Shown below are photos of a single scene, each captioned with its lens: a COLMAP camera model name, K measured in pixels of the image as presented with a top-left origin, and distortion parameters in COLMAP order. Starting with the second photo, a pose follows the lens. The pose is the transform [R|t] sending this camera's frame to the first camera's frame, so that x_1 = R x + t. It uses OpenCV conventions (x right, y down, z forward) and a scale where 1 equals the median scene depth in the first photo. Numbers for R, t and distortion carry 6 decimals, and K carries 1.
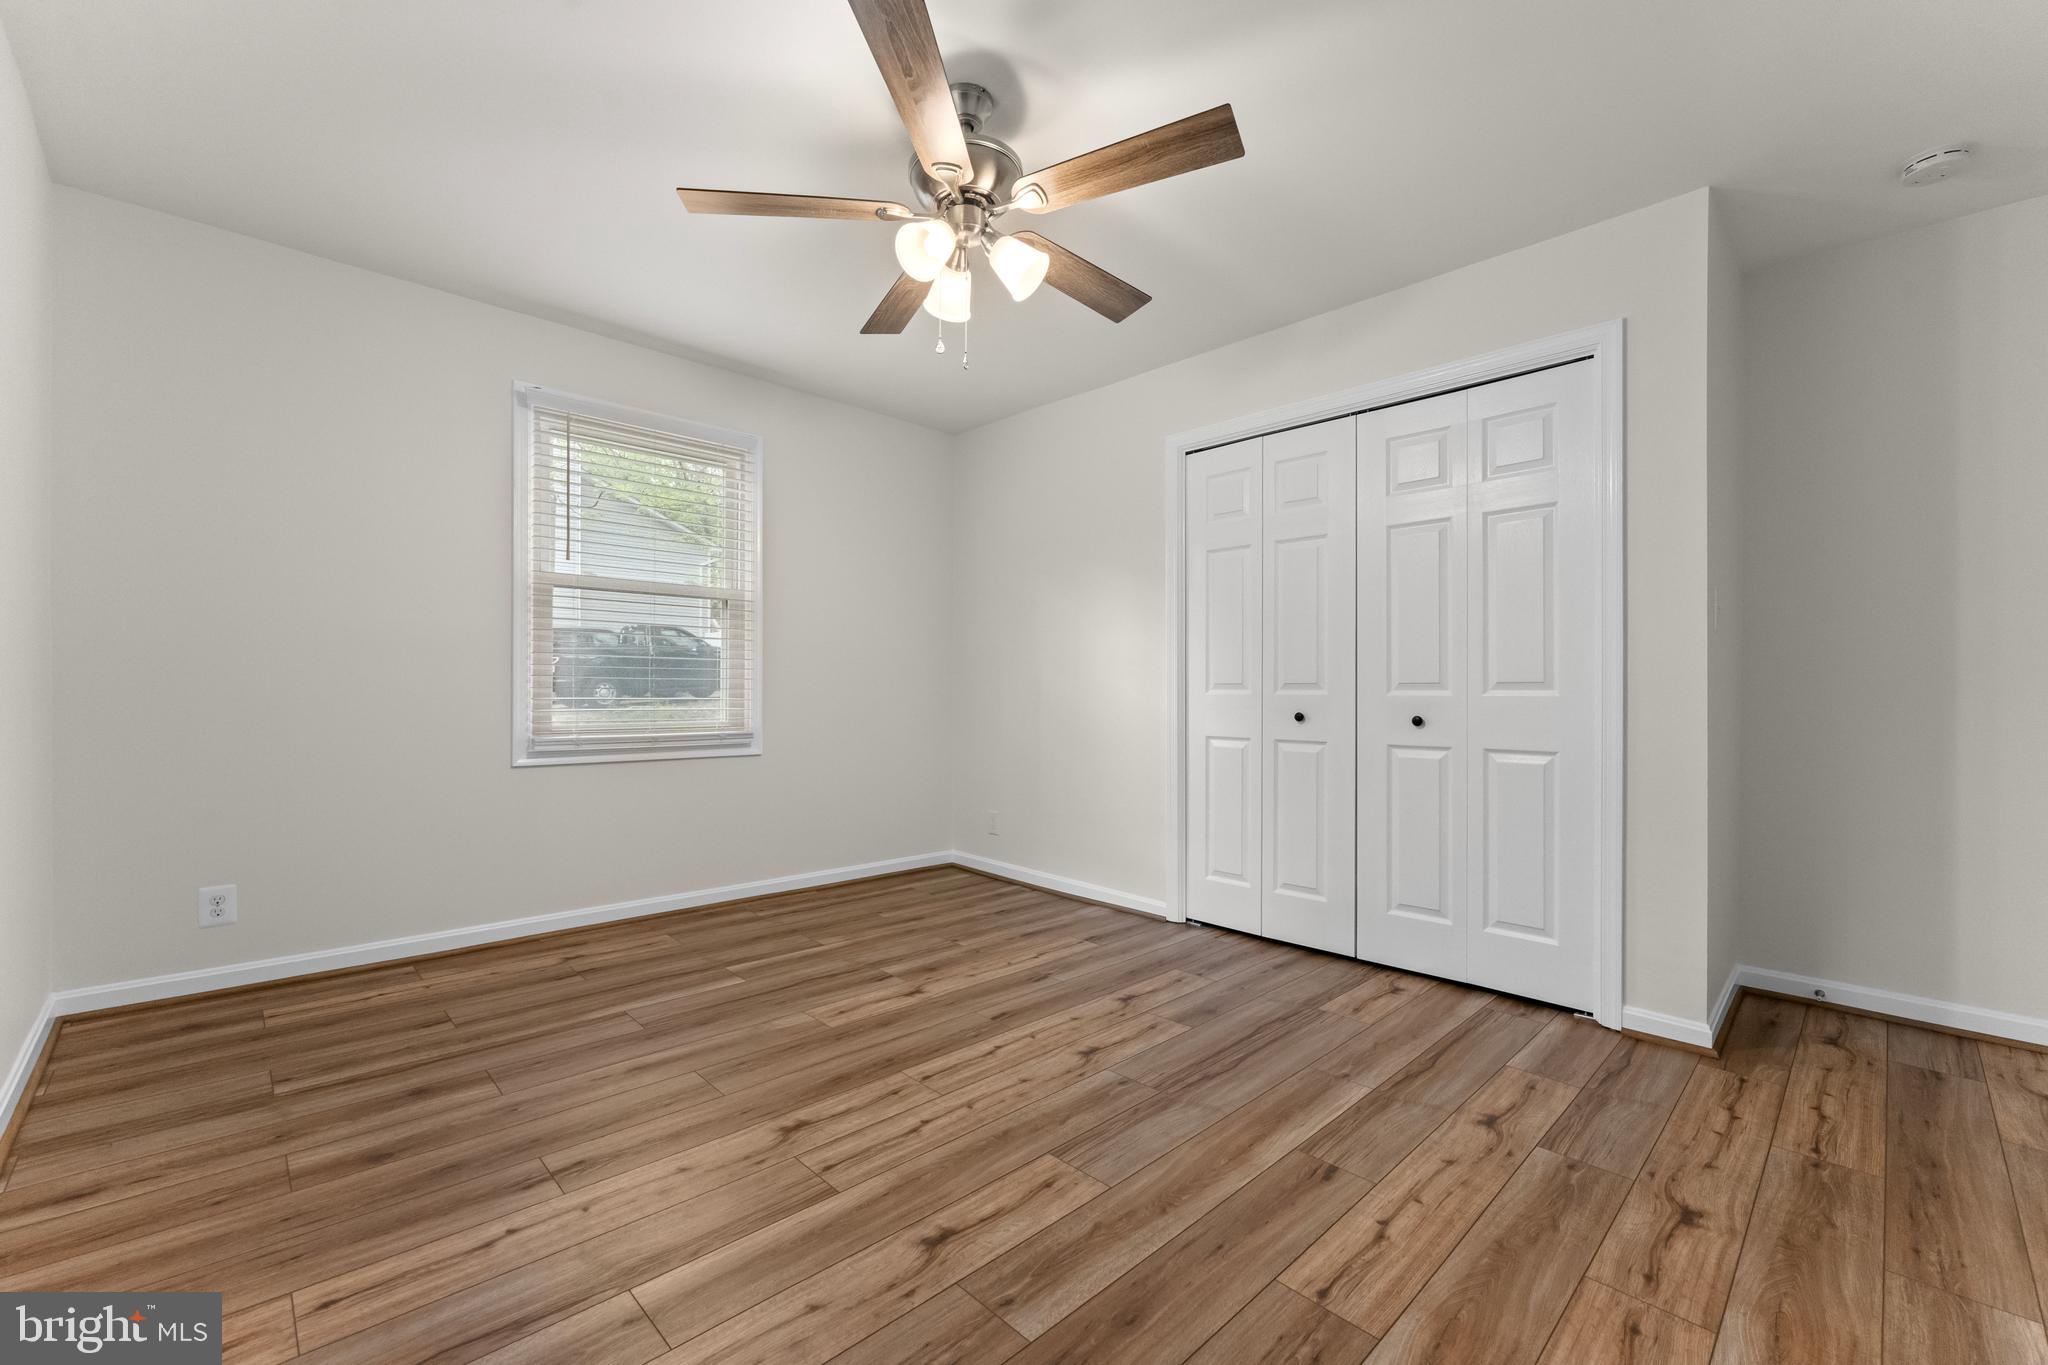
lens RADIAL K [[822.1, 0, 1022.4], [0, 822.1, 689.4], [0, 0, 1]] dist [0.003147, -0.000942]
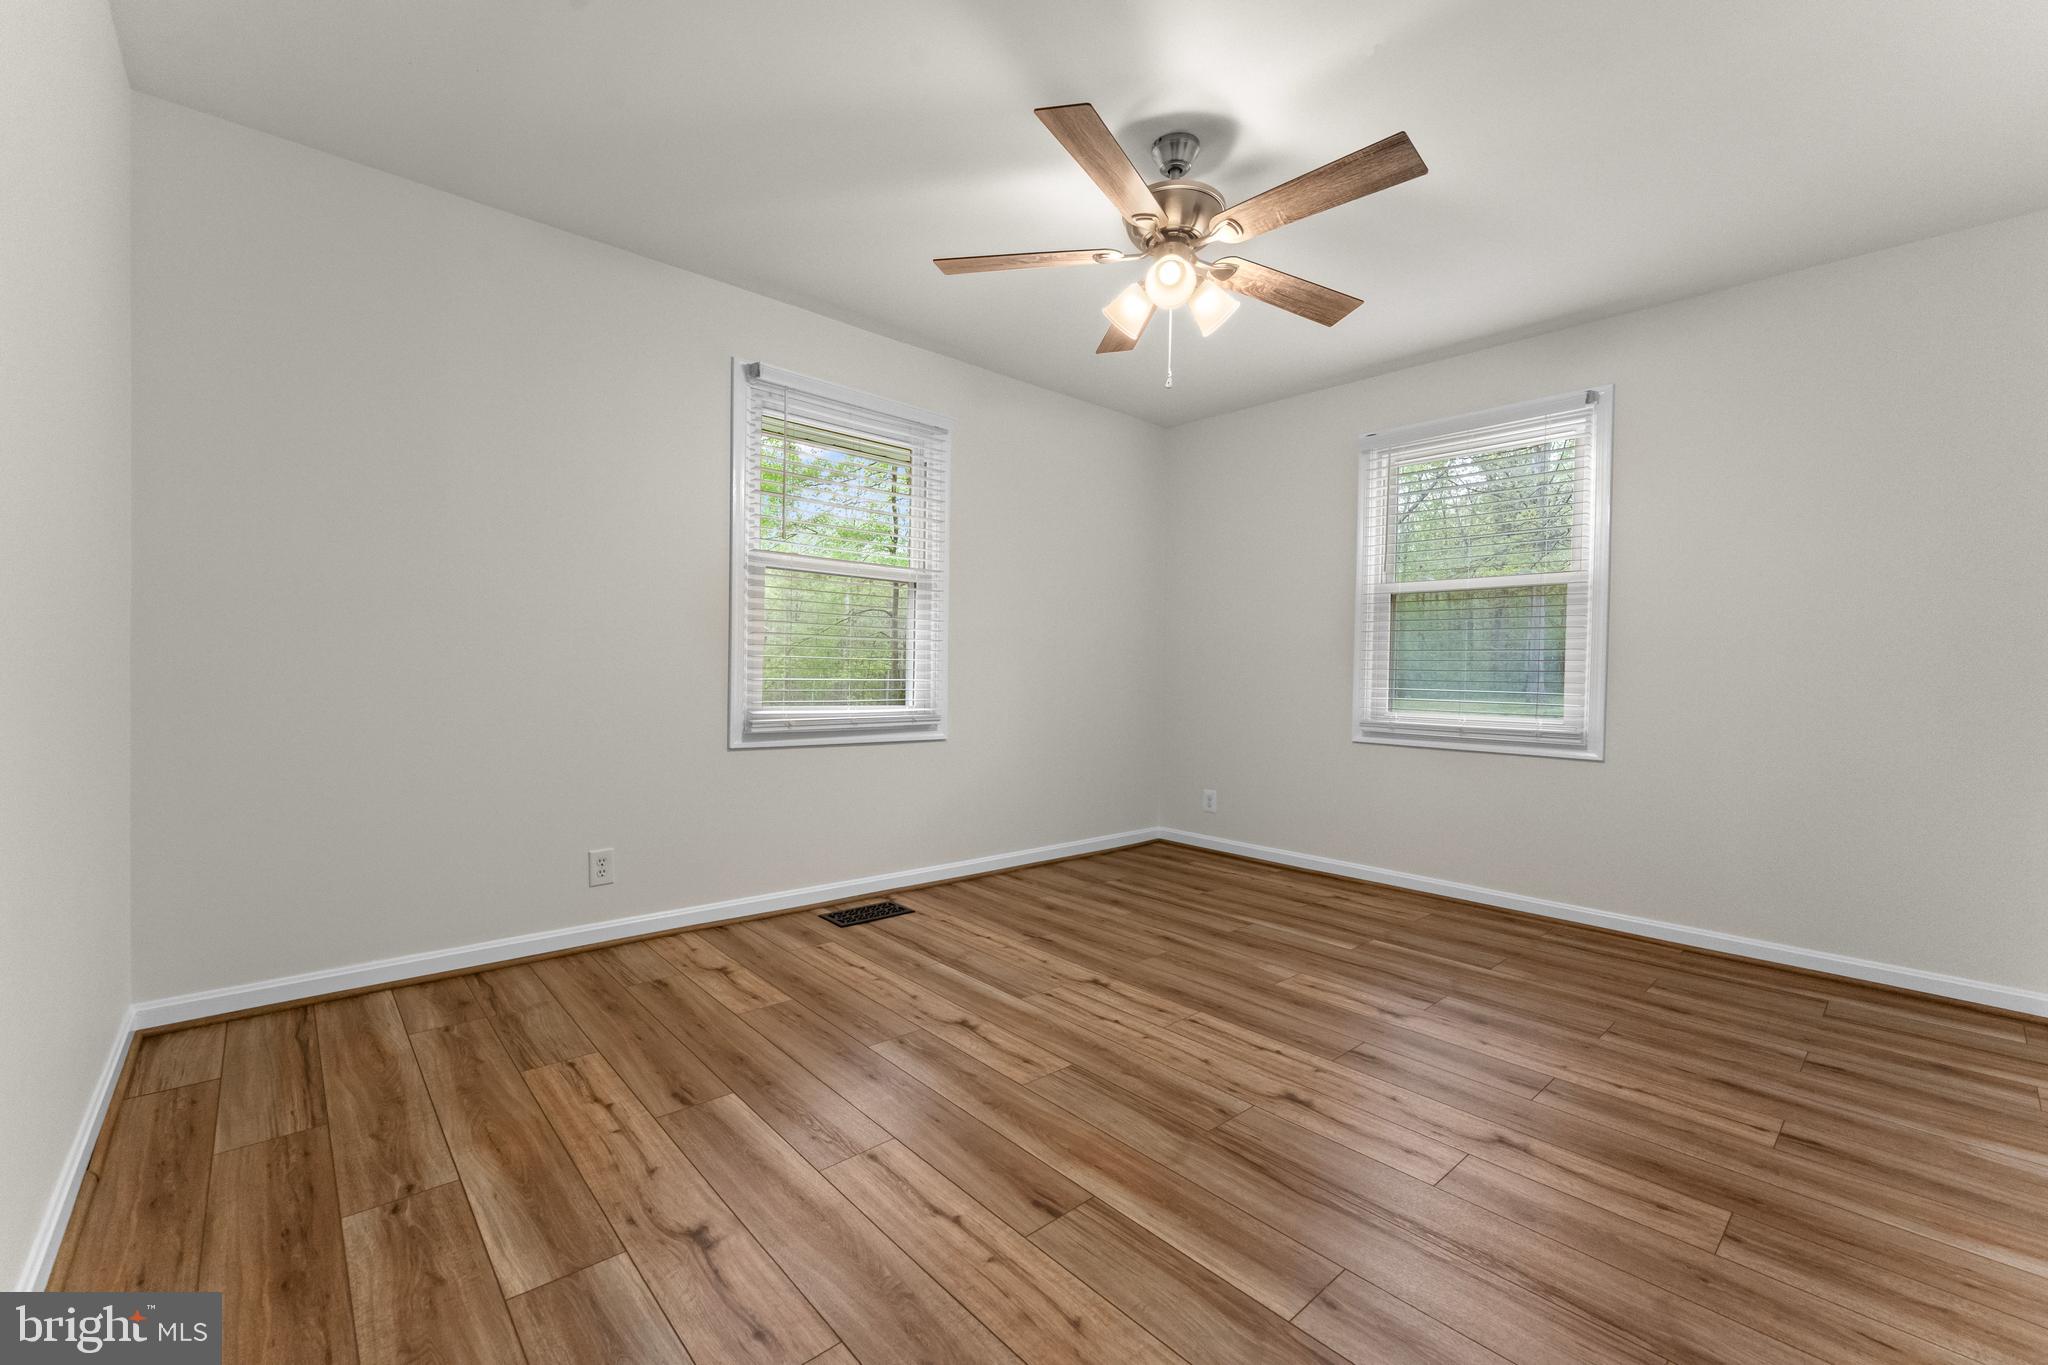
lens RADIAL K [[822.1, 0, 1022.7], [0, 822.1, 679.1], [0, 0, 1]] dist [0.003147, -0.000942]
pose [[-0.010596, -0.003612, -0.999937, 0.833170], [-0.017521, 0.999841, -0.003426, 0.013827], [0.999790, 0.017483, -0.010658, 0.642982]]
